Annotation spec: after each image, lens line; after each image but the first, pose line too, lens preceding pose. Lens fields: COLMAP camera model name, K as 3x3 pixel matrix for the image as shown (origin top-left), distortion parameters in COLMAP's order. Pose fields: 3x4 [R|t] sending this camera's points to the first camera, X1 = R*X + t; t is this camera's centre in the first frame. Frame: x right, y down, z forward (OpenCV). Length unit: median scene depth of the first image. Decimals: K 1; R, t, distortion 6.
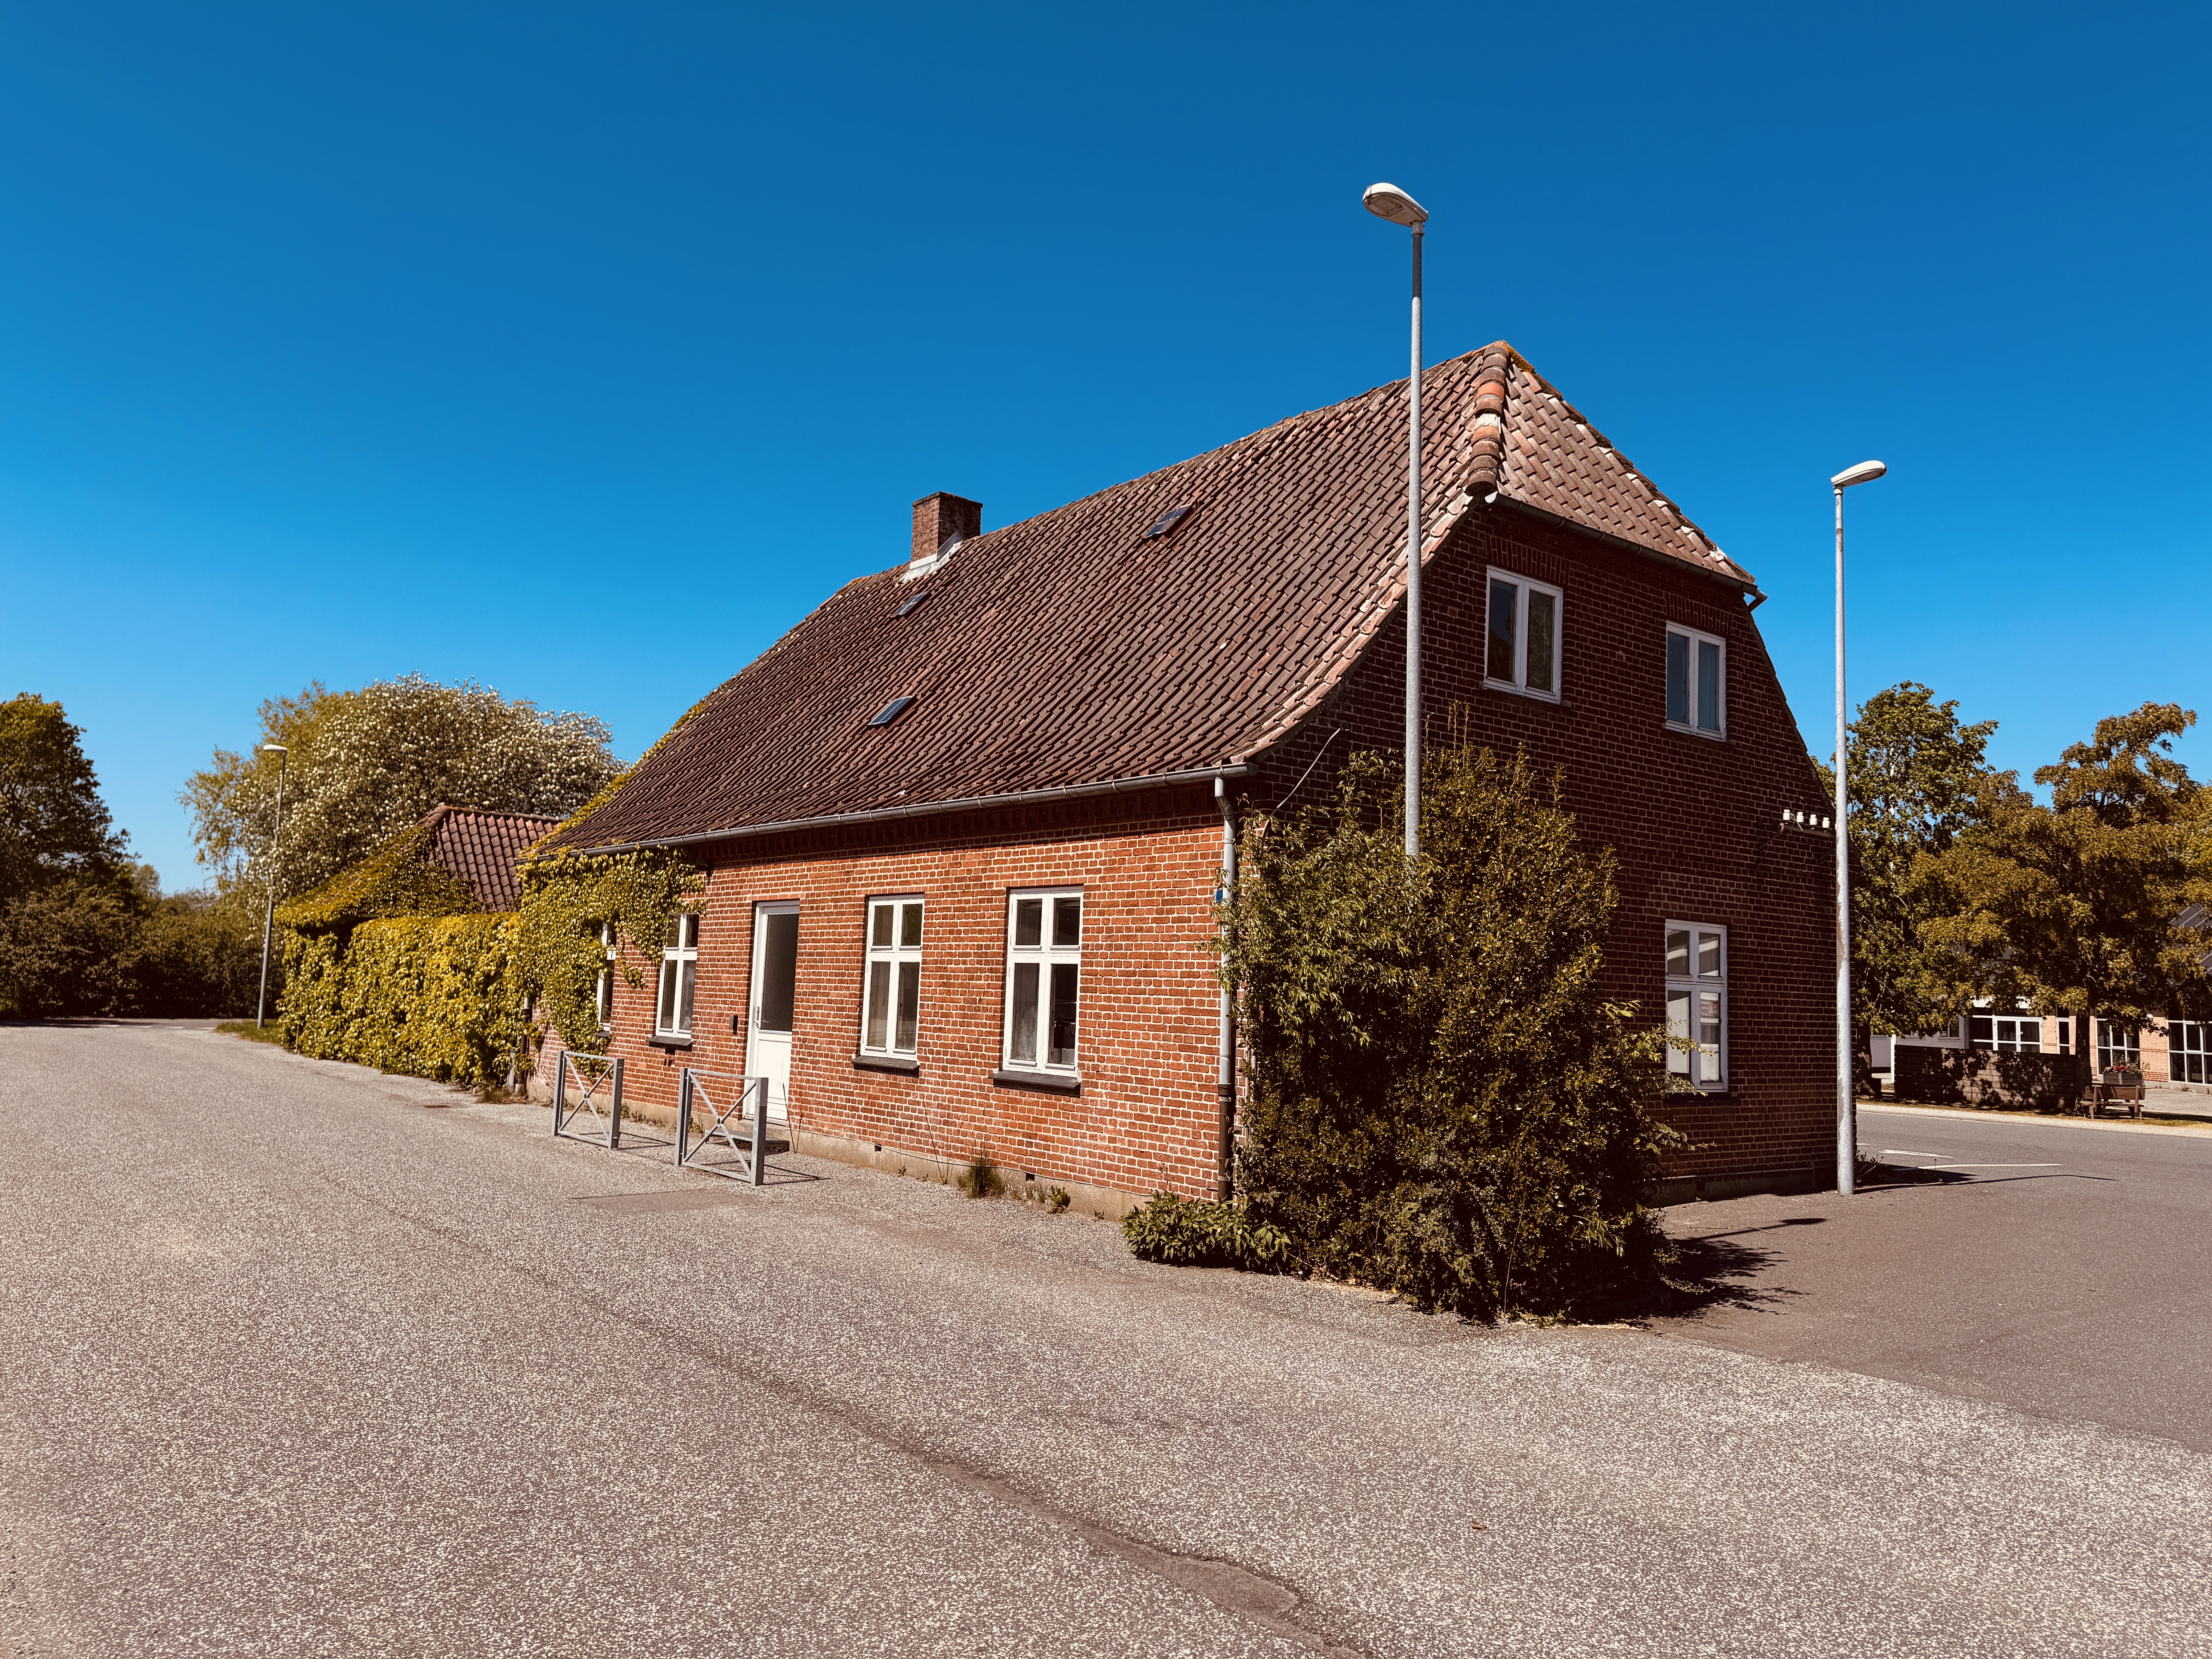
lens RADIAL K [[1496.5, 0, 1106.0], [0, 1496.5, 829.5], [0, 0, 1]] dist [0.152184, -0.209065]
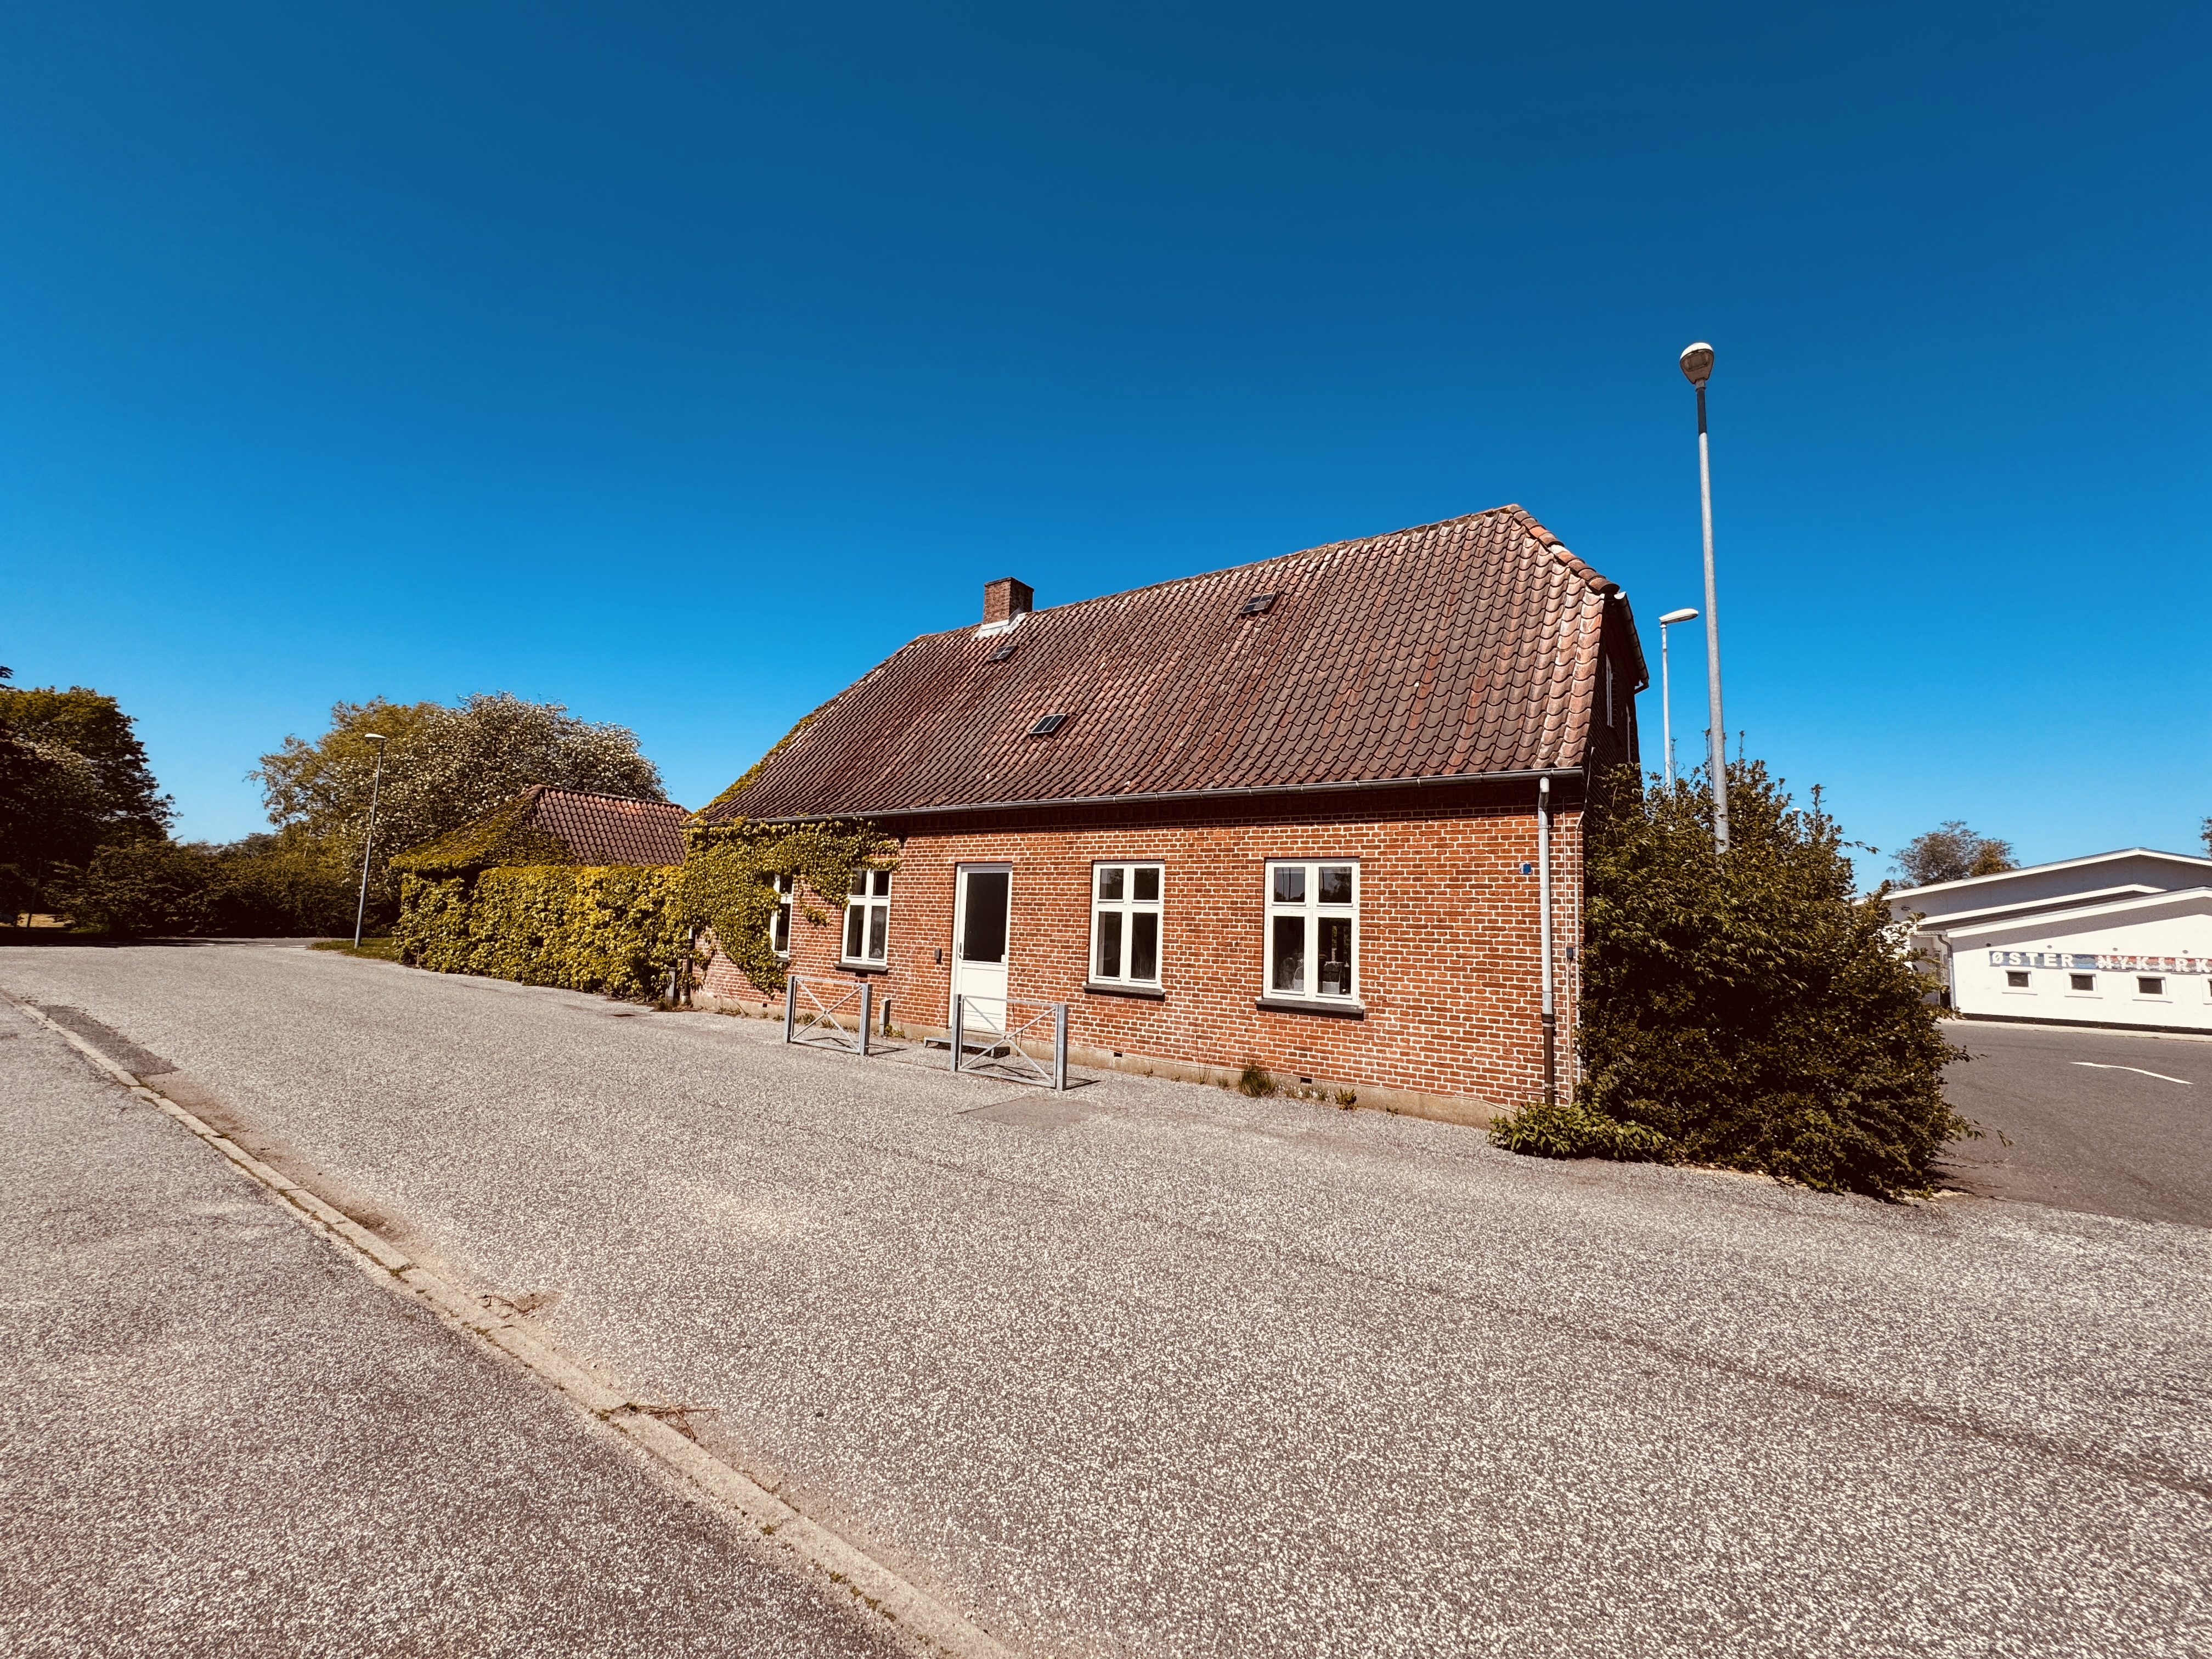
lens RADIAL K [[874.6, 0, 1106.0], [0, 874.6, 829.5], [0, 0, 1]] dist [0.003269, -0.000049]
pose [[0.963727, 0.031991, 0.264964, -0.301158], [-0.033434, 0.999440, 0.000939, 0.013680], [-0.264786, -0.009763, 0.964258, 0.227783]]
